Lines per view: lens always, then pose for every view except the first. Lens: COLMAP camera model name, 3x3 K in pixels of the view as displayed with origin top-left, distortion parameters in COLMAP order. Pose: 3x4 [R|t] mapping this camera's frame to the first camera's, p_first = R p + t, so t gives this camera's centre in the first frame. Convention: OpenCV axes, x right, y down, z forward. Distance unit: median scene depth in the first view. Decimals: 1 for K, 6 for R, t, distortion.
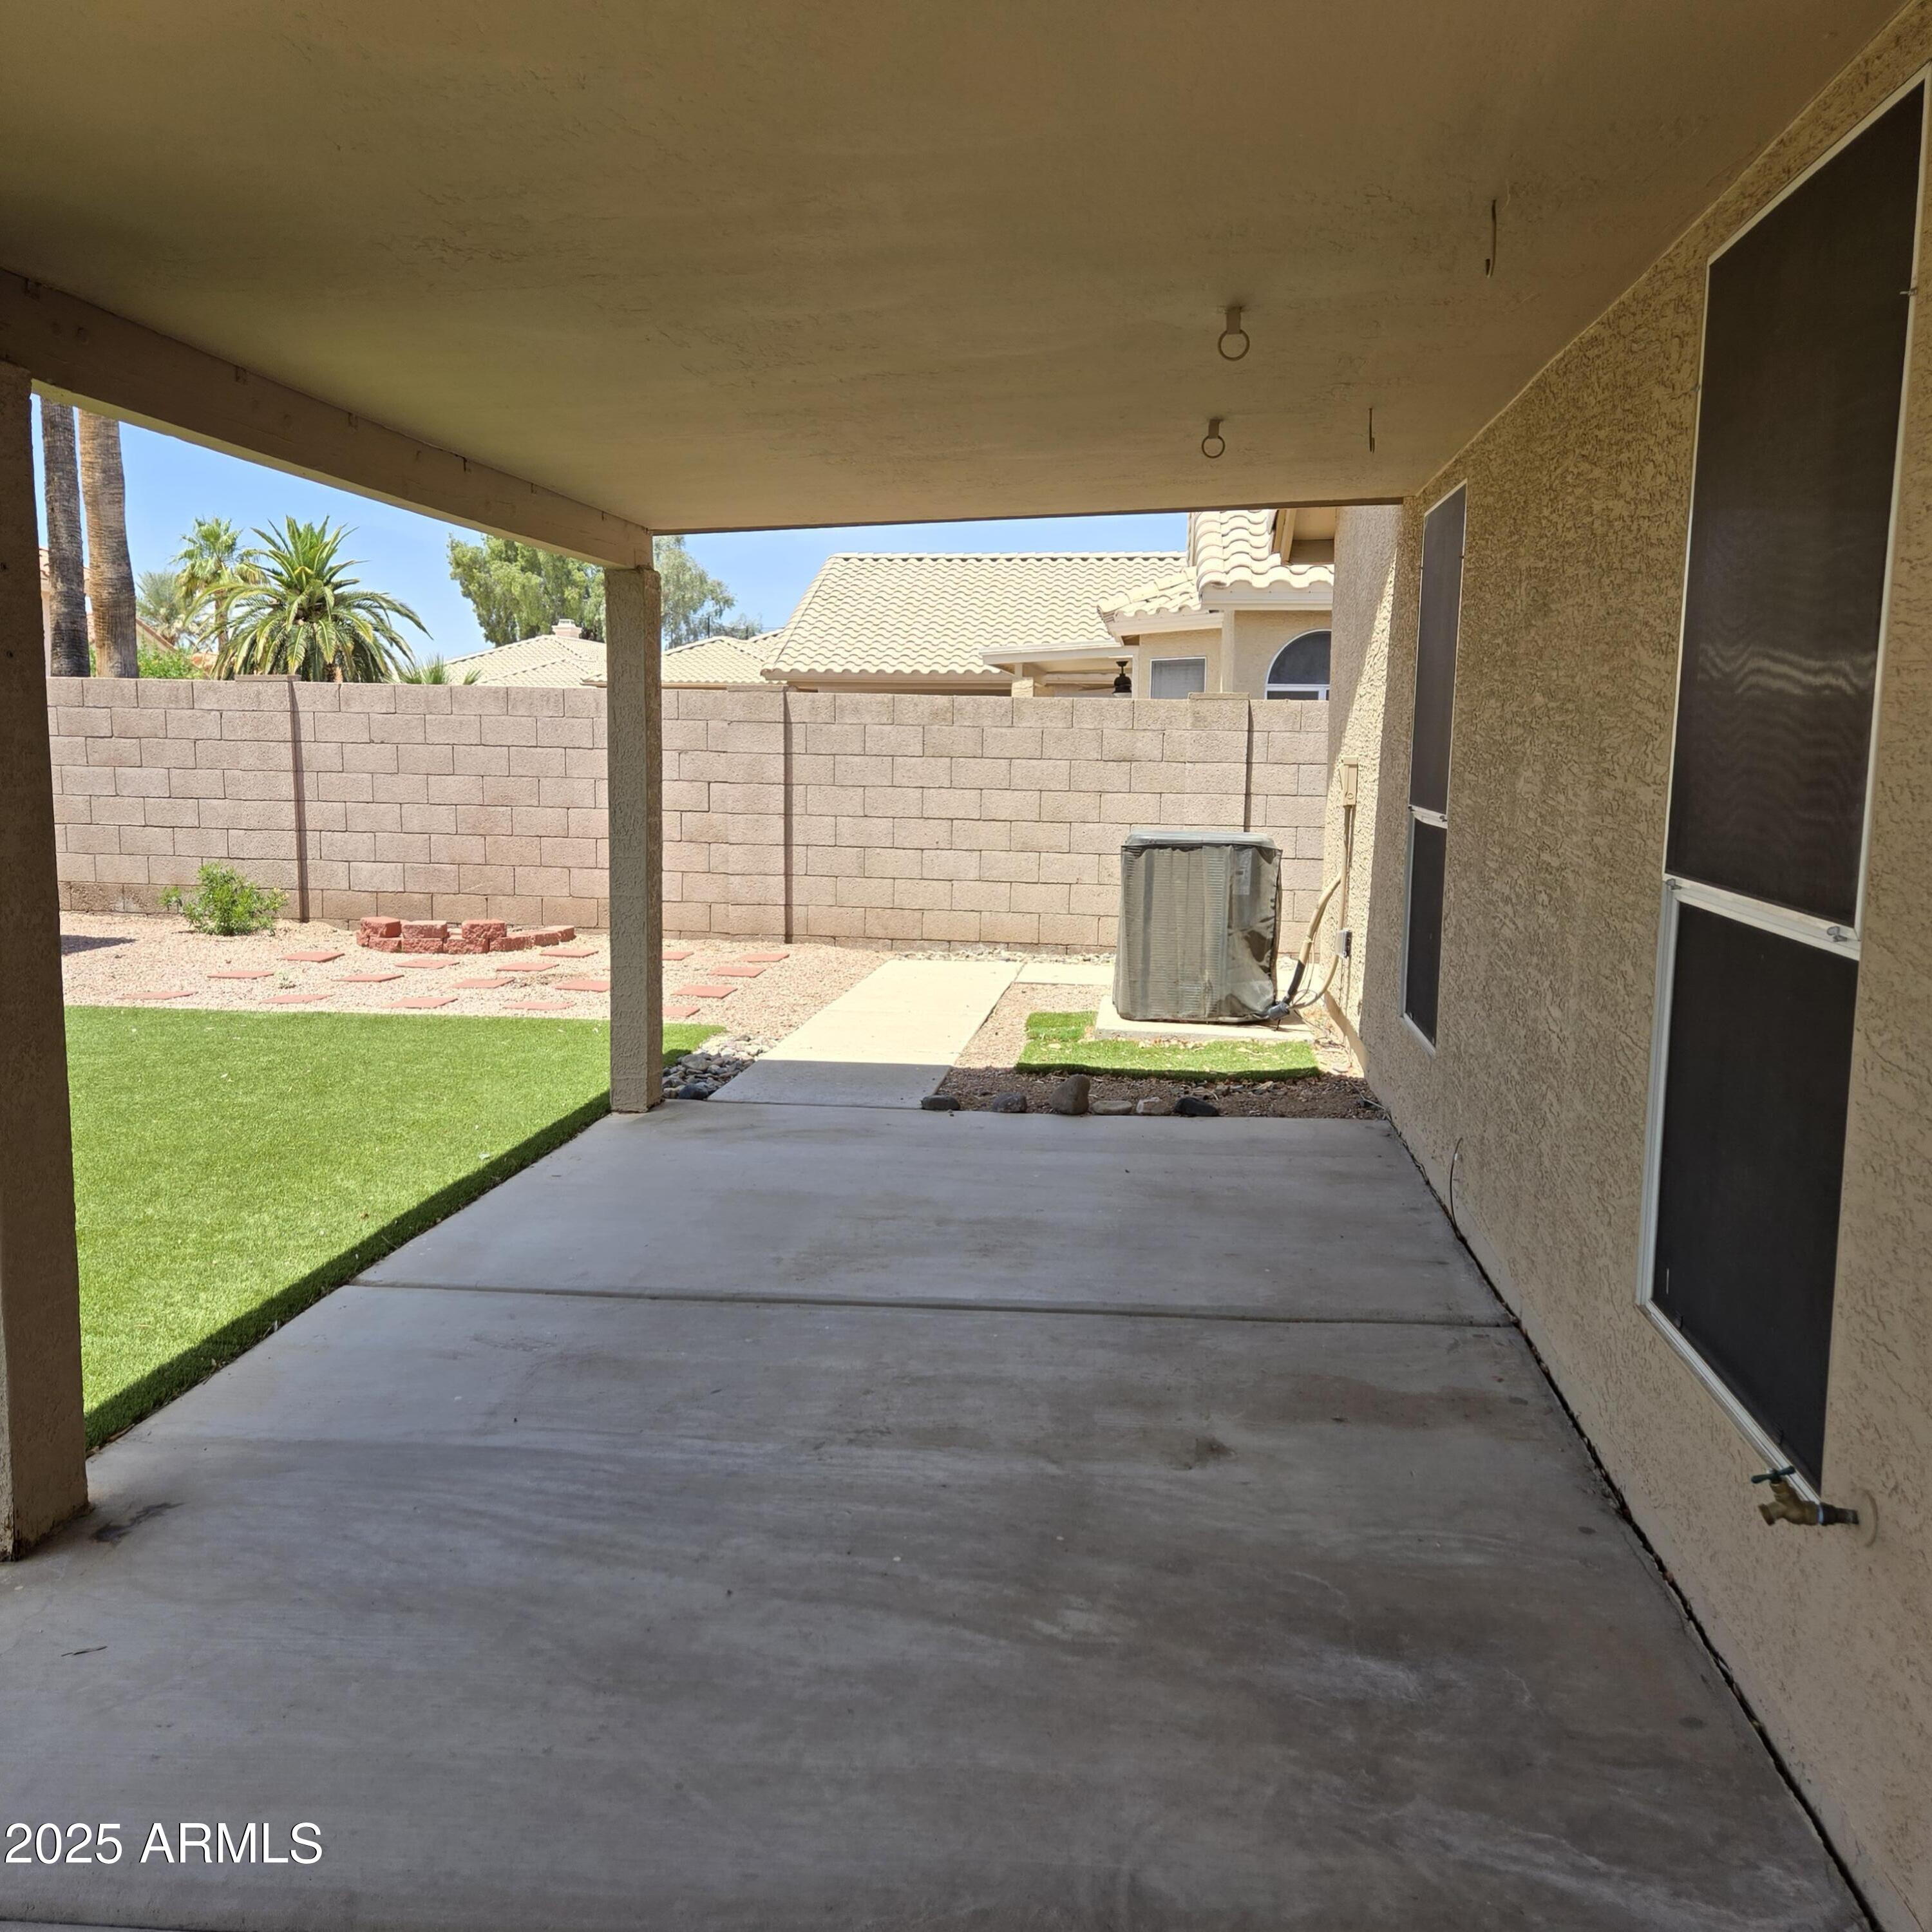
lens RADIAL K [[1726.7, 0, 964.1], [0, 1726.7, 959.4], [0, 0, 1]] dist [0.067493, -0.054460]
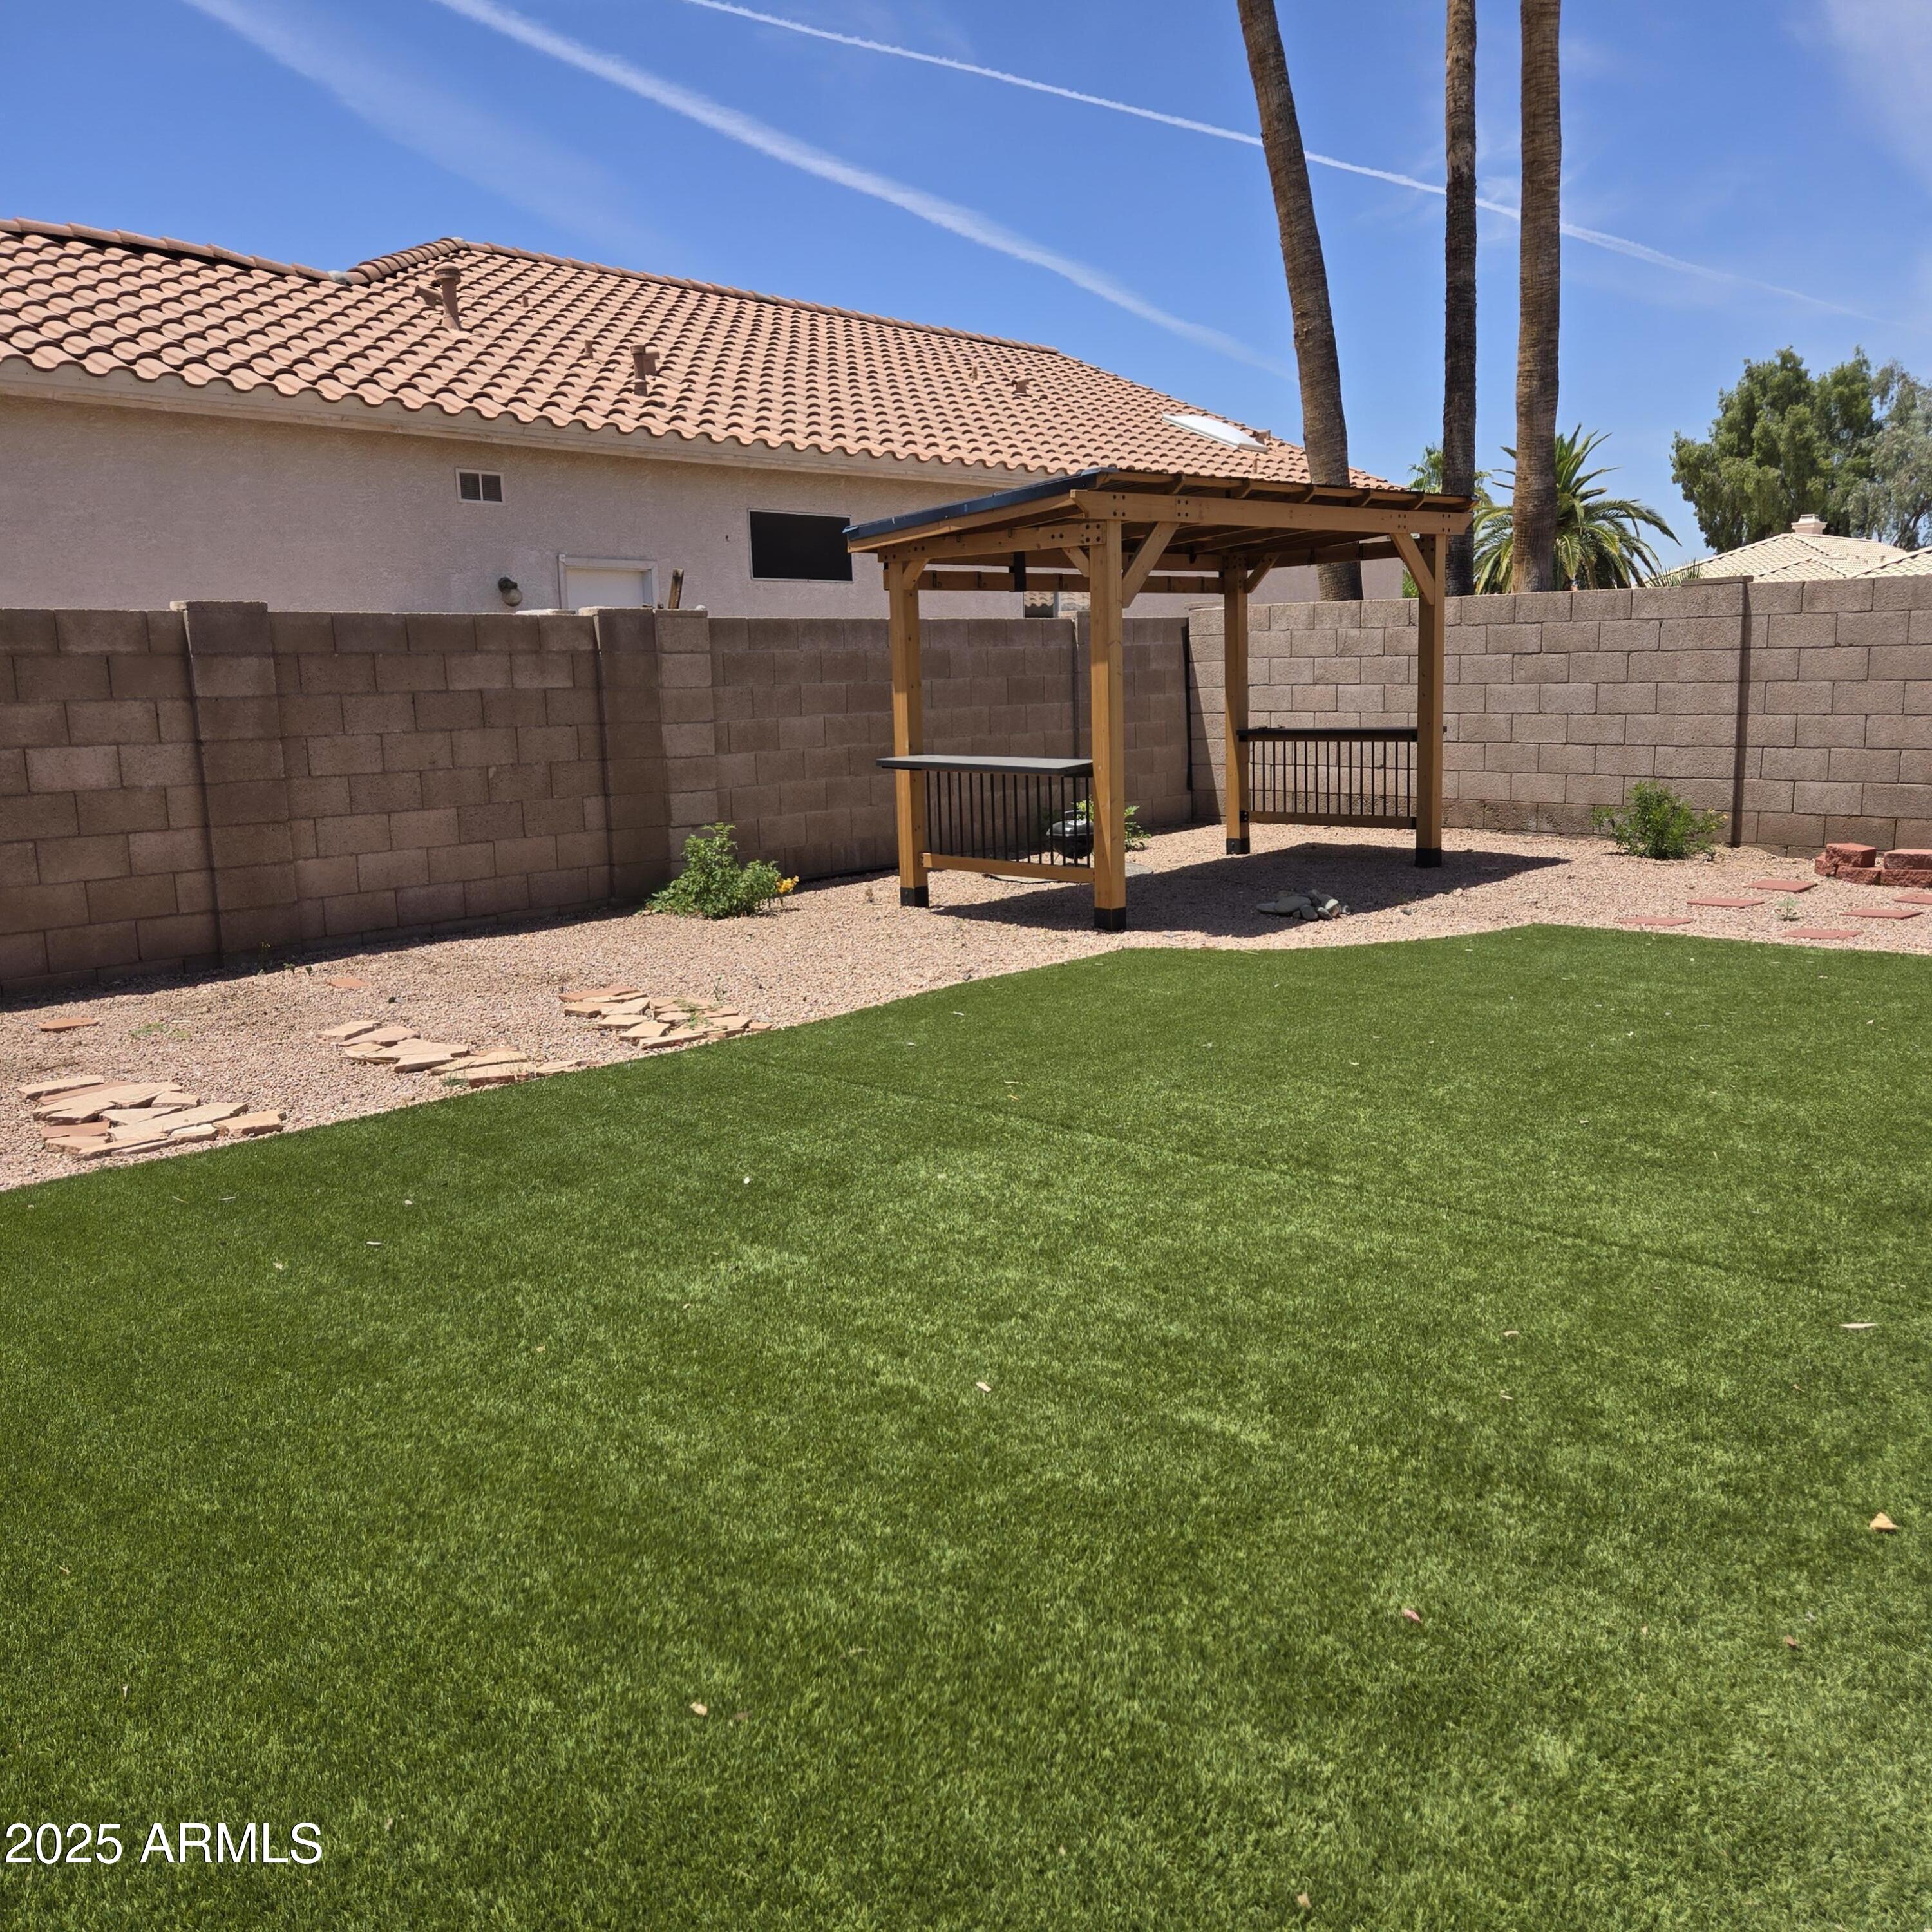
lens RADIAL K [[1726.7, 0, 963.4], [0, 1726.7, 971.3], [0, 0, 1]] dist [0.067493, -0.054460]
pose [[0.809637, 0.073699, -0.582286, -0.164703], [-0.044119, 0.996920, 0.064834, 0.002261], [0.585271, -0.026802, 0.810395, 0.012505]]
